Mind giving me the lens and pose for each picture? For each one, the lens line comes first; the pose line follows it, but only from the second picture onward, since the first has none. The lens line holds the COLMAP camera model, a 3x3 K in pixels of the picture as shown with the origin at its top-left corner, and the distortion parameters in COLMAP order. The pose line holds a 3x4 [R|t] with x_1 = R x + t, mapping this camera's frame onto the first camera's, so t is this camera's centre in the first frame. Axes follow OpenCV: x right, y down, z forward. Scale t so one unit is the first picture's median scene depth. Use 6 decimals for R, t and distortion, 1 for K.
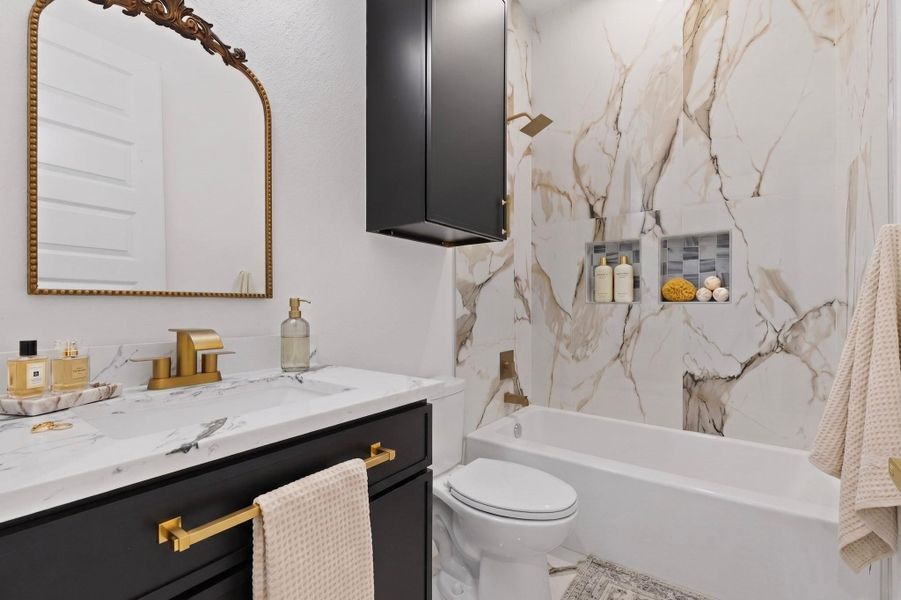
lens RADIAL K [[397.5, 0, 452.4], [0, 397.5, 303.8], [0, 0, 1]] dist [0.018794, 0.001028]
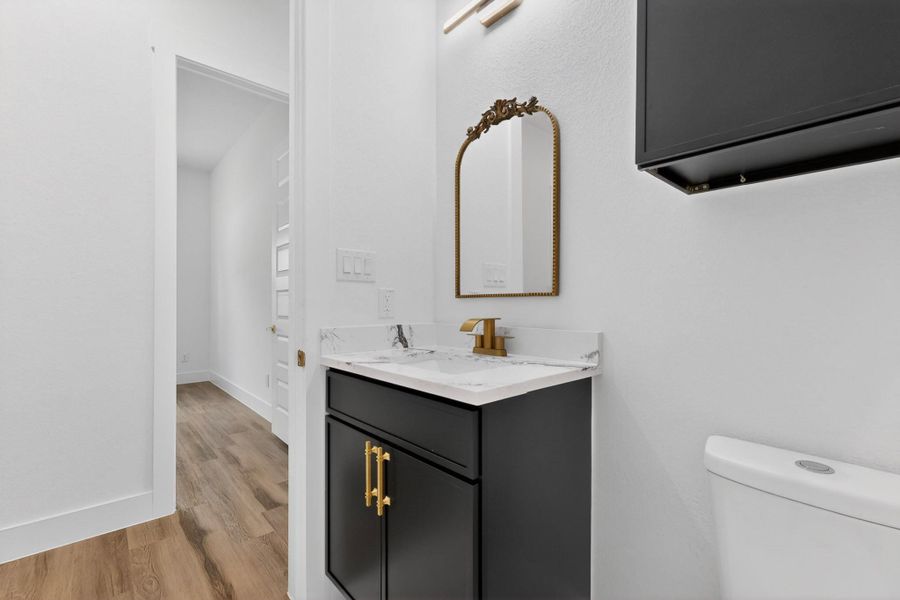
lens RADIAL K [[397.0, 0, 450.9], [0, 397.0, 300.6], [0, 0, 1]] dist [0.018794, 0.001028]
pose [[-0.204017, -0.005434, -0.978952, 0.783785], [0.009649, 0.999925, -0.007561, 0.005535], [0.978920, -0.010989, -0.203949, 1.067863]]
